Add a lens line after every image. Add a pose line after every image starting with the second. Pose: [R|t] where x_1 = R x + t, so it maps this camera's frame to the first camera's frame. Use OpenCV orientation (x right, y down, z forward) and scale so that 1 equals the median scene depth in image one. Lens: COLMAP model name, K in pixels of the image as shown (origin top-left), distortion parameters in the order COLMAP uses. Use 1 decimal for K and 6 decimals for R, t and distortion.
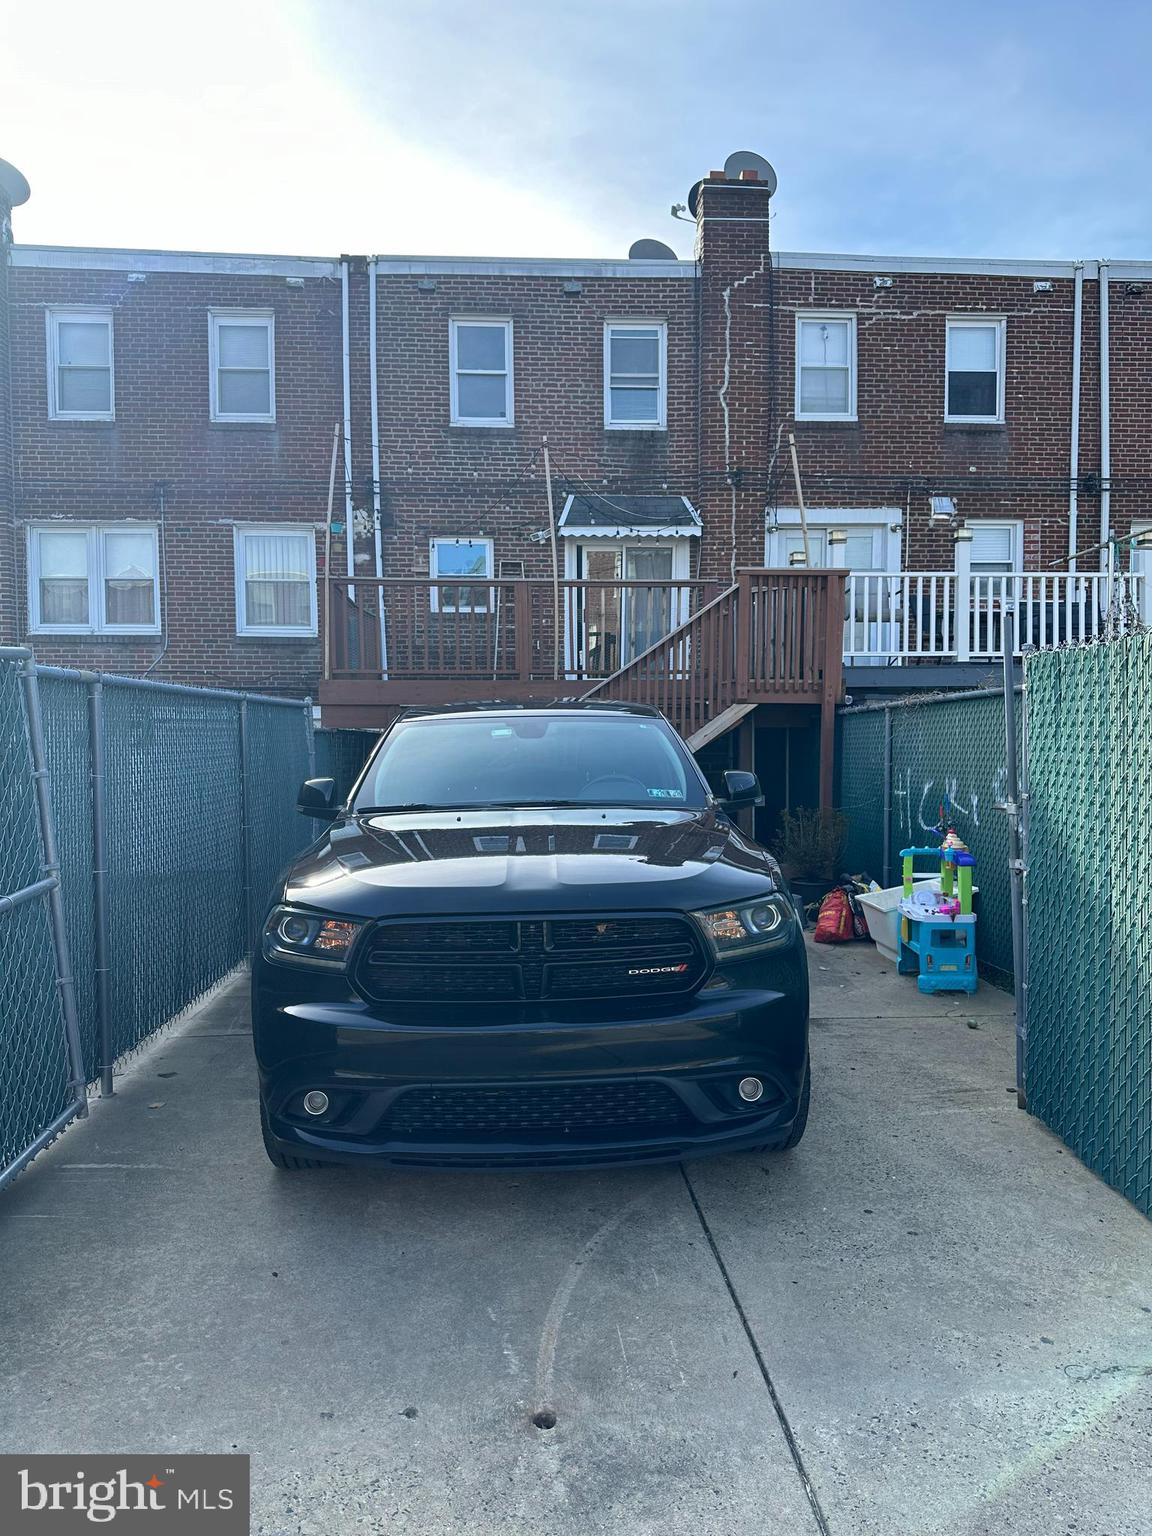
lens RADIAL K [[1071.4, 0, 574.9], [0, 1071.4, 767.7], [0, 0, 1]] dist [0.000058, -0.008796]
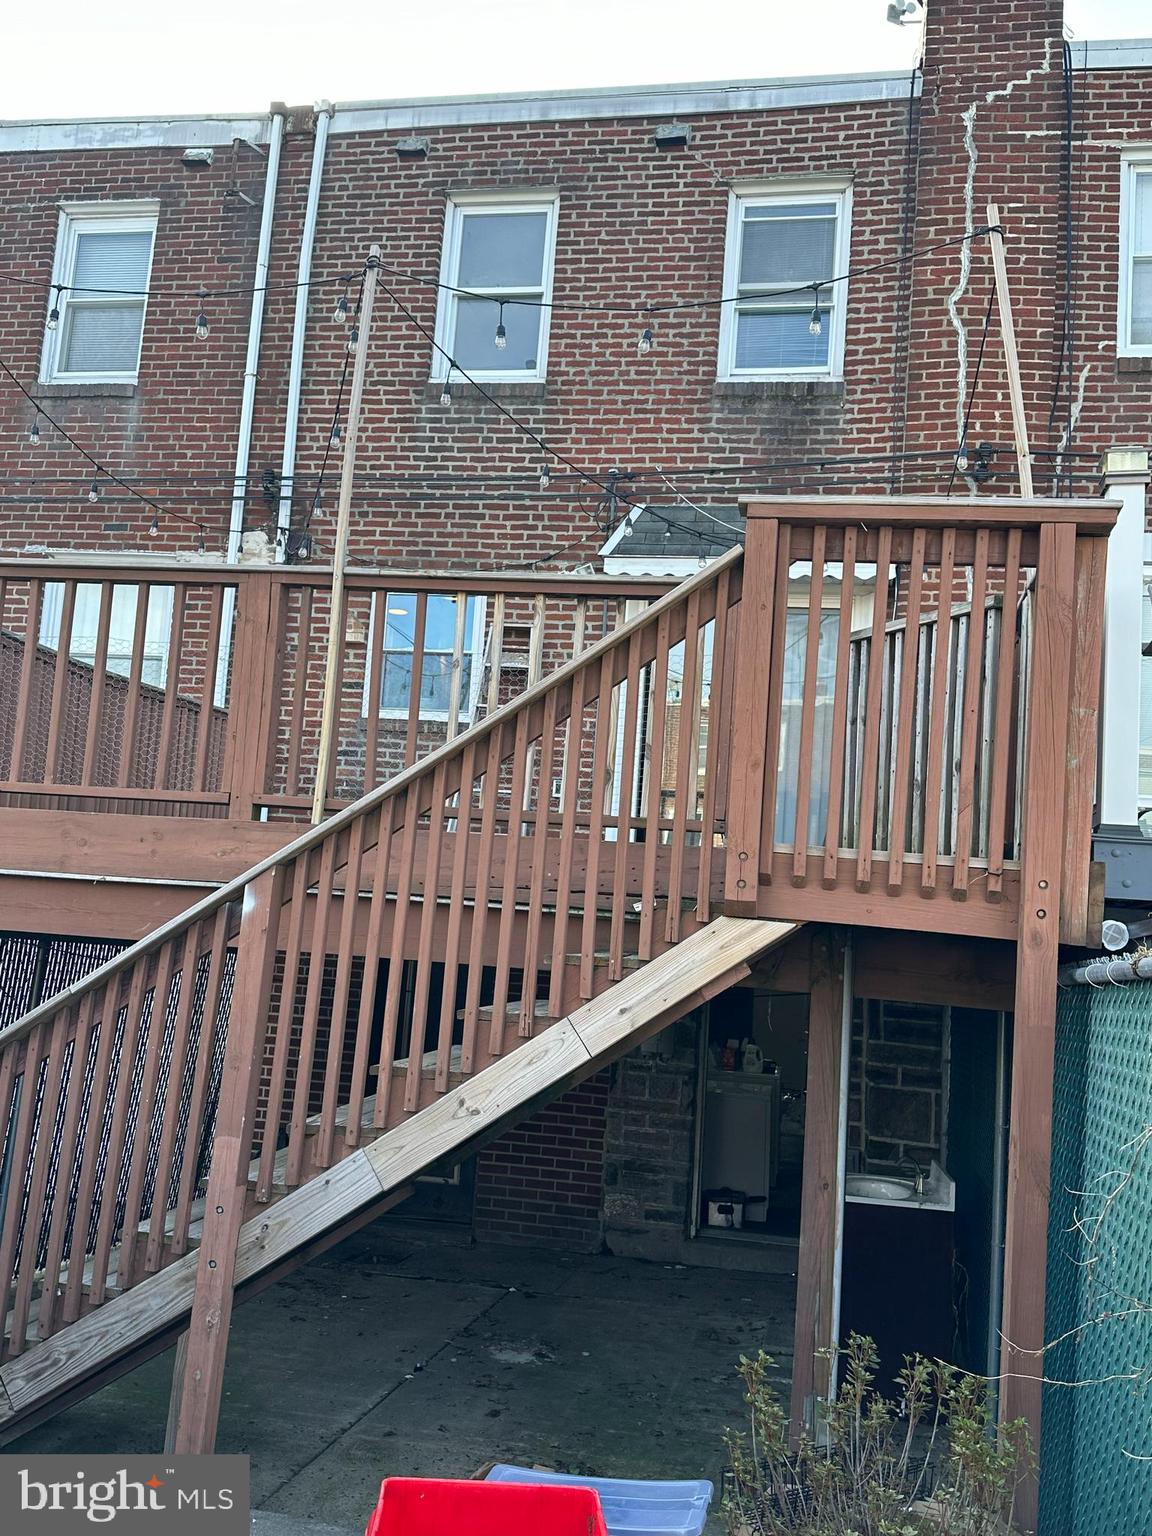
lens RADIAL K [[1352.6, 0, 577.2], [0, 1352.6, 766.9], [0, 0, 1]] dist [-0.007606, -0.004518]
pose [[0.964181, 0.043672, -0.261624, 0.142159], [-0.089863, 0.981804, -0.167291, -0.022498], [0.249557, 0.184809, 0.950561, 0.410253]]
